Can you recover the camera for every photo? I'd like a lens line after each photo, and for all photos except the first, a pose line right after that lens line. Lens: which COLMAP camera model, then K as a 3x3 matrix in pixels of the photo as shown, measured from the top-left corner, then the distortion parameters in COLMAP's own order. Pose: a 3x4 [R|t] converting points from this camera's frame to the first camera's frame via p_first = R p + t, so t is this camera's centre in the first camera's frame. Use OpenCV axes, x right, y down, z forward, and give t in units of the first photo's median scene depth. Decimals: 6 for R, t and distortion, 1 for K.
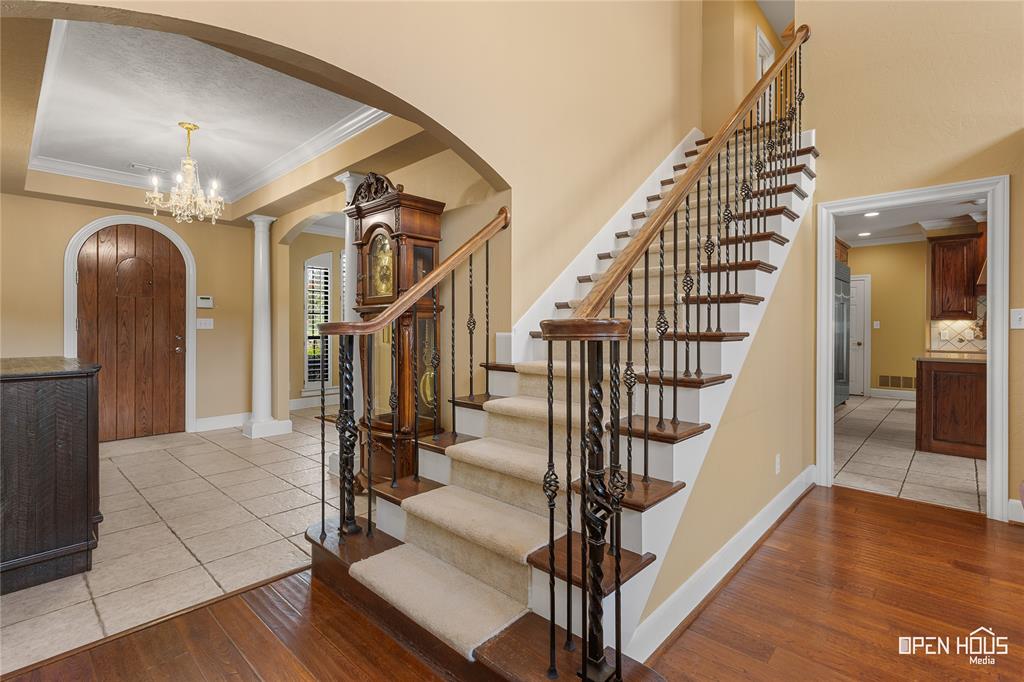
lens RADIAL K [[480.9, 0, 511.2], [0, 480.9, 323.8], [0, 0, 1]] dist [0.002043, 0.000094]
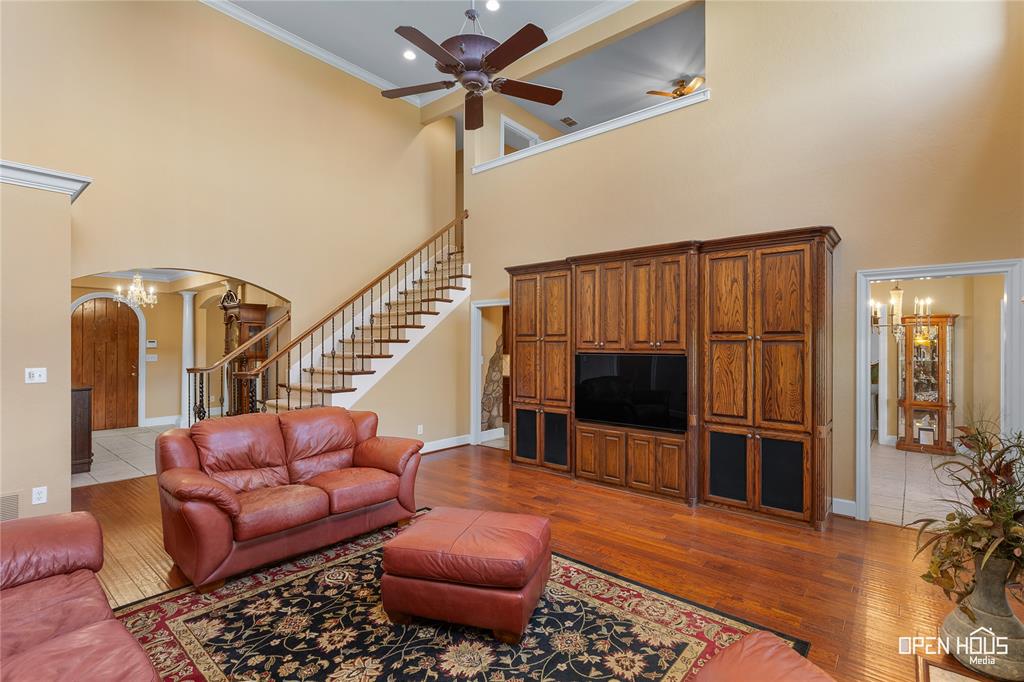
lens RADIAL K [[483.5, 0, 516.6], [0, 483.5, 339.5], [0, 0, 1]] dist [-0.003080, -0.000072]
pose [[0.998585, 0.002751, 0.053114, 0.493308], [-0.002539, 0.999988, -0.004069, -0.059708], [-0.053125, 0.003929, 0.998580, -0.668710]]
